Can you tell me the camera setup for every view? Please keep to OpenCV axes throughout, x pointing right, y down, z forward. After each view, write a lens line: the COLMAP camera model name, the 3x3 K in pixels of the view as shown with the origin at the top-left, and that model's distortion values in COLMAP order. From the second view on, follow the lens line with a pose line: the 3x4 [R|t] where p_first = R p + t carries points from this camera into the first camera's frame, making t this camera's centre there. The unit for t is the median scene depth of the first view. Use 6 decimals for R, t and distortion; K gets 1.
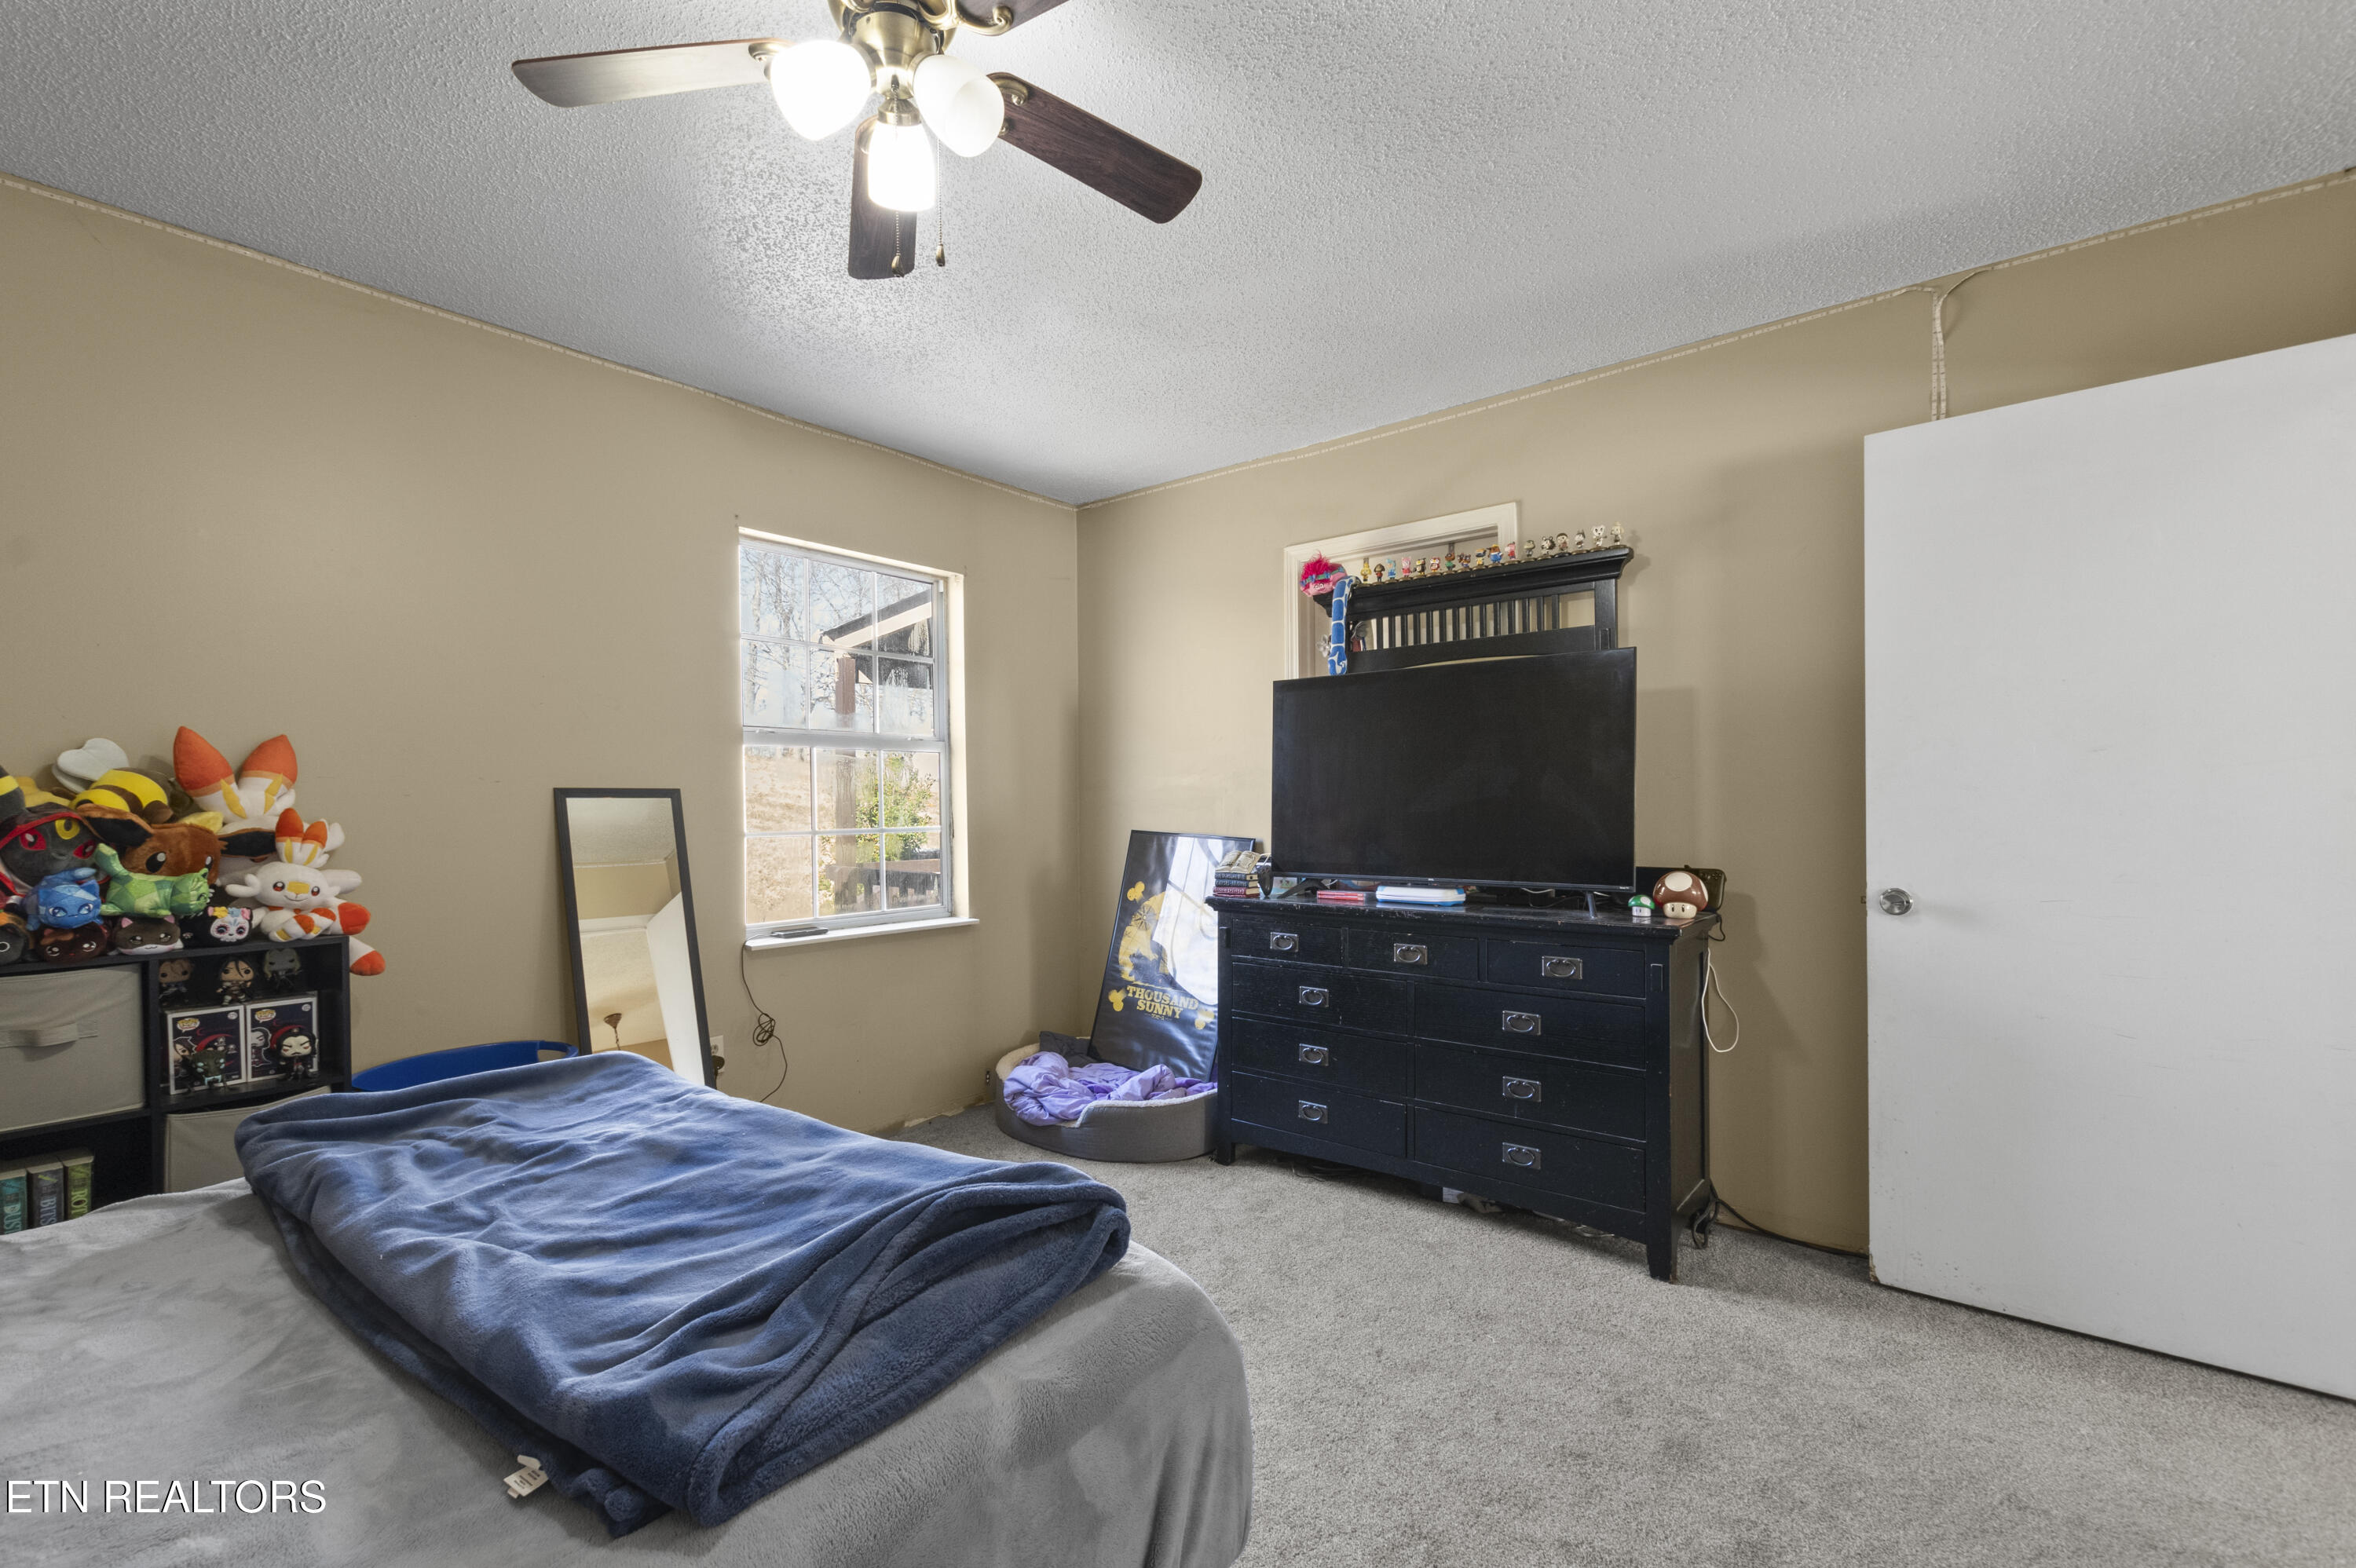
lens RADIAL K [[1054.9, 0, 1173.9], [0, 1054.9, 818.6], [0, 0, 1]] dist [0.000586, -0.000112]
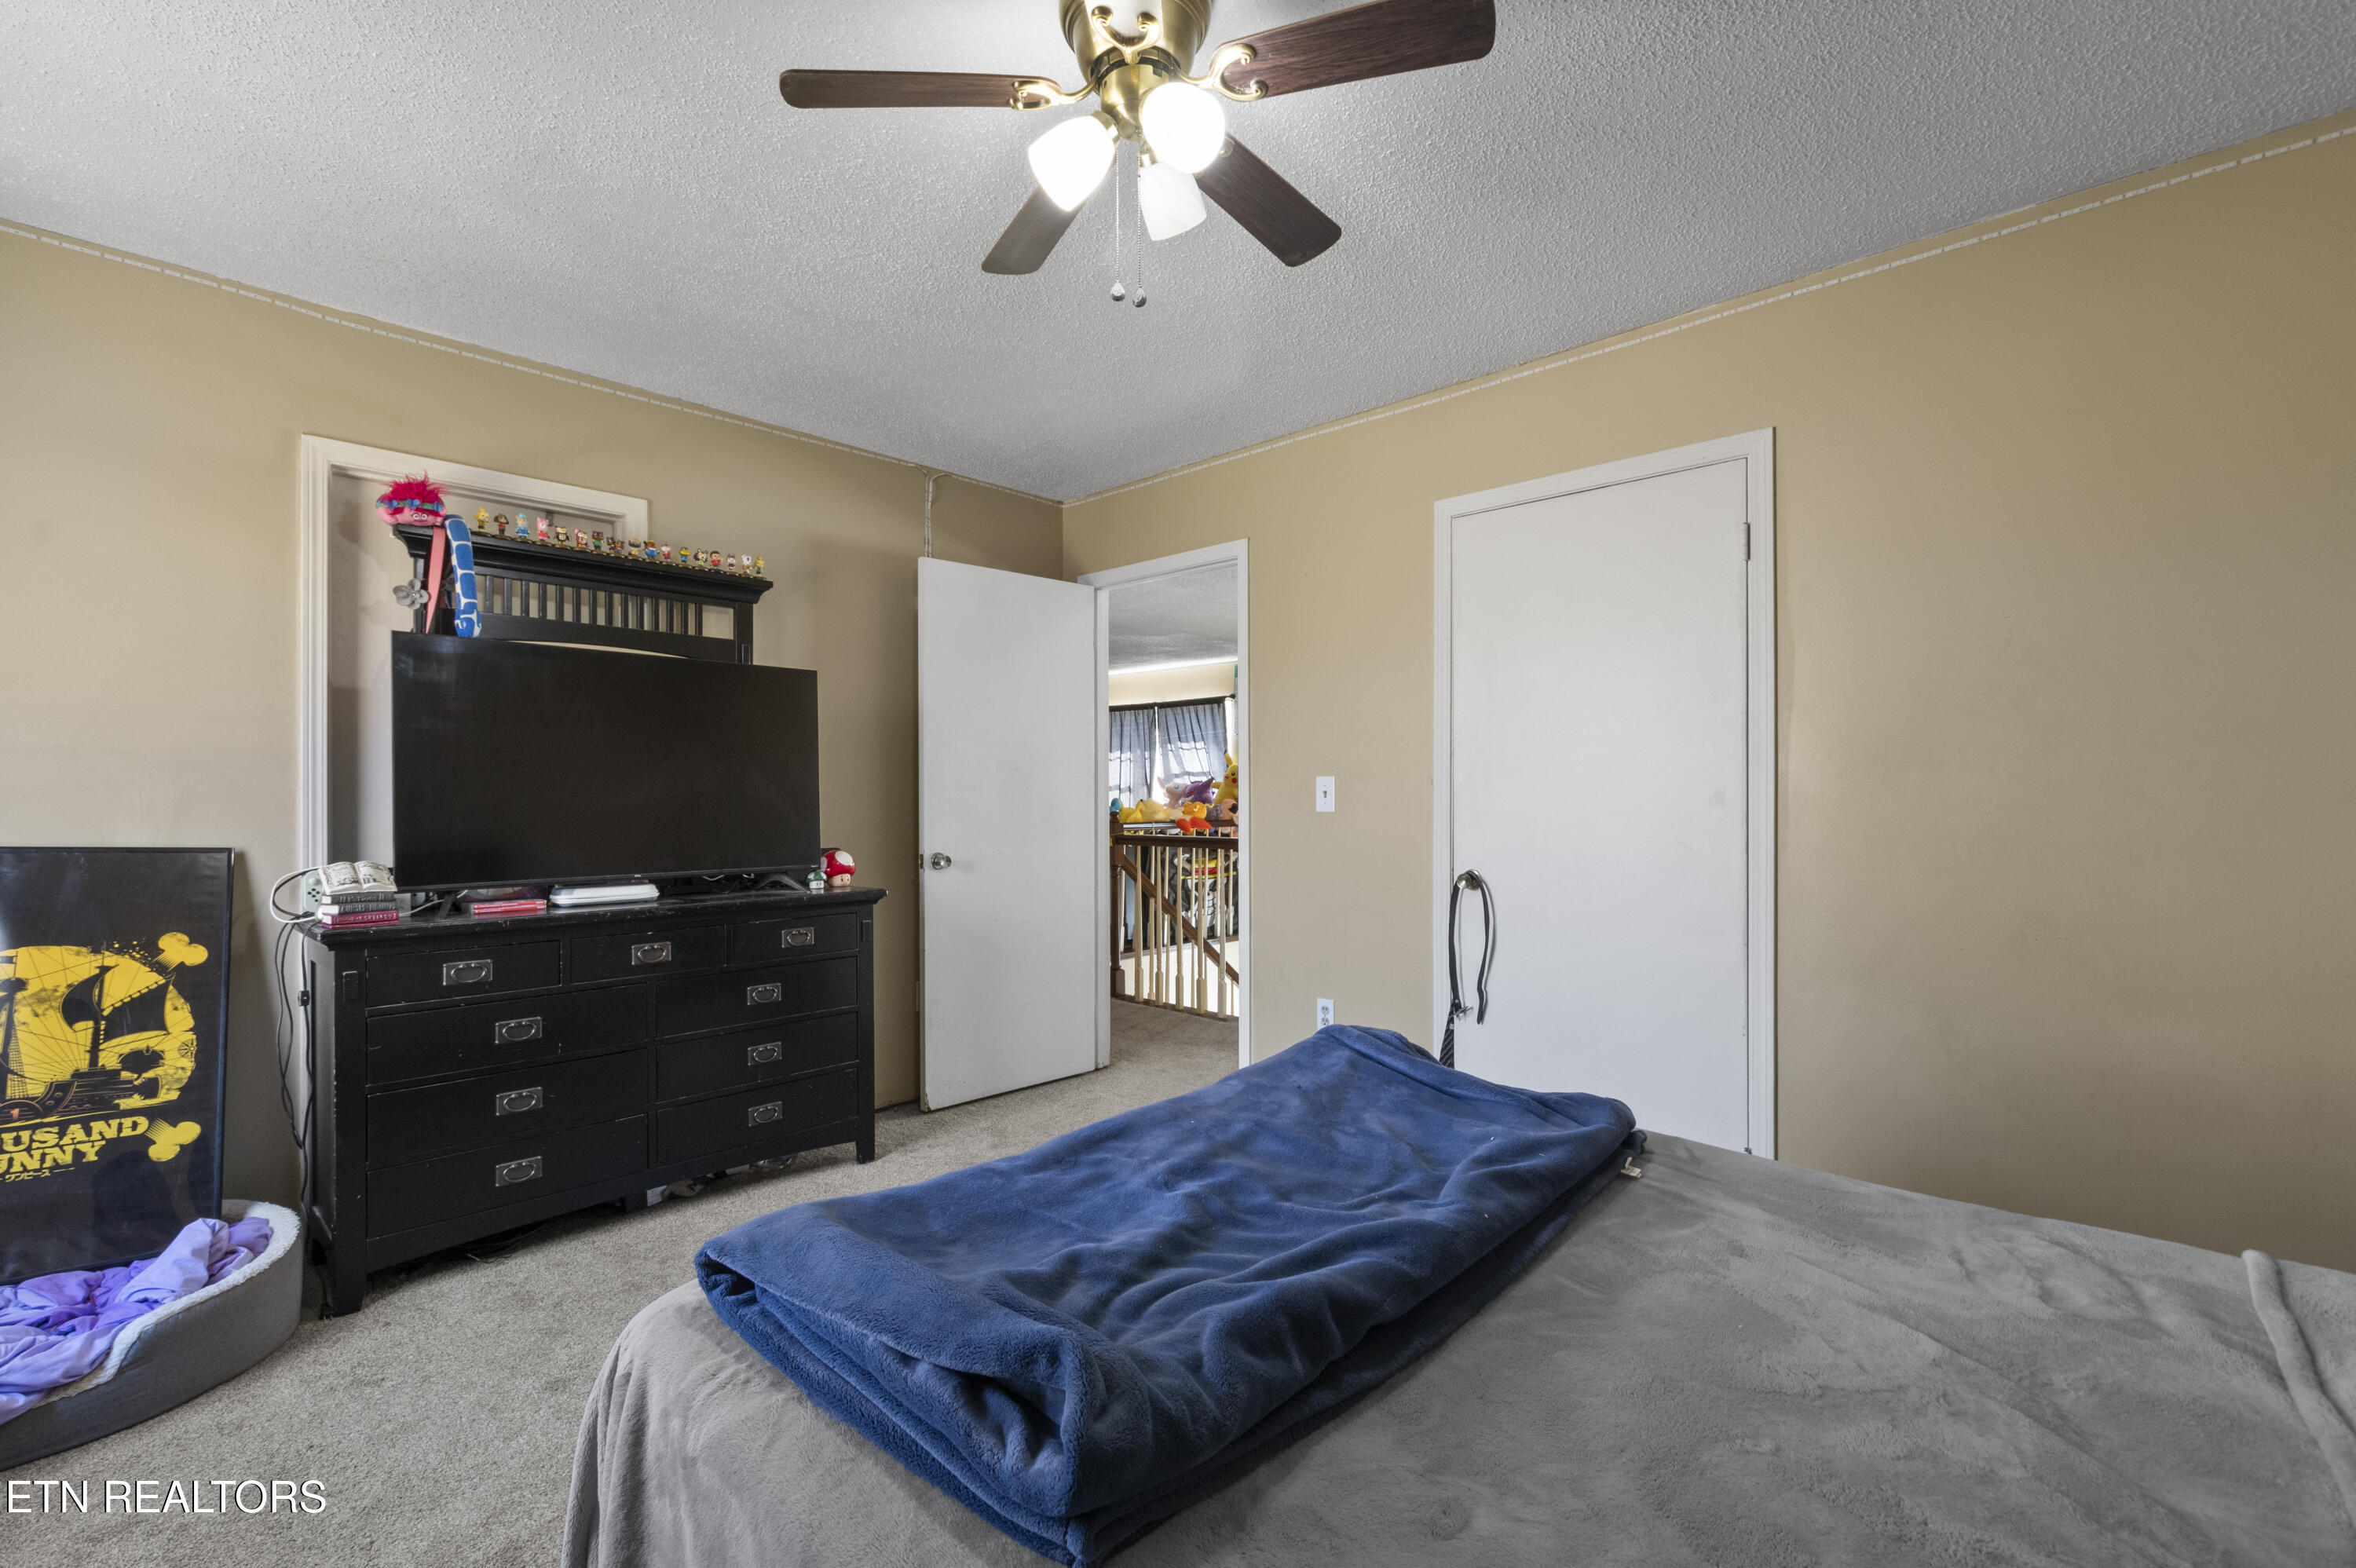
lens RADIAL K [[1031.7, 0, 1165.0], [0, 1031.7, 789.8], [0, 0, 1]] dist [-0.000470, -0.000193]
pose [[0.057558, 0.010036, 0.998292, -0.671342], [0.008352, 0.999910, -0.010534, -0.006431], [-0.998307, 0.008944, 0.057469, 0.468158]]
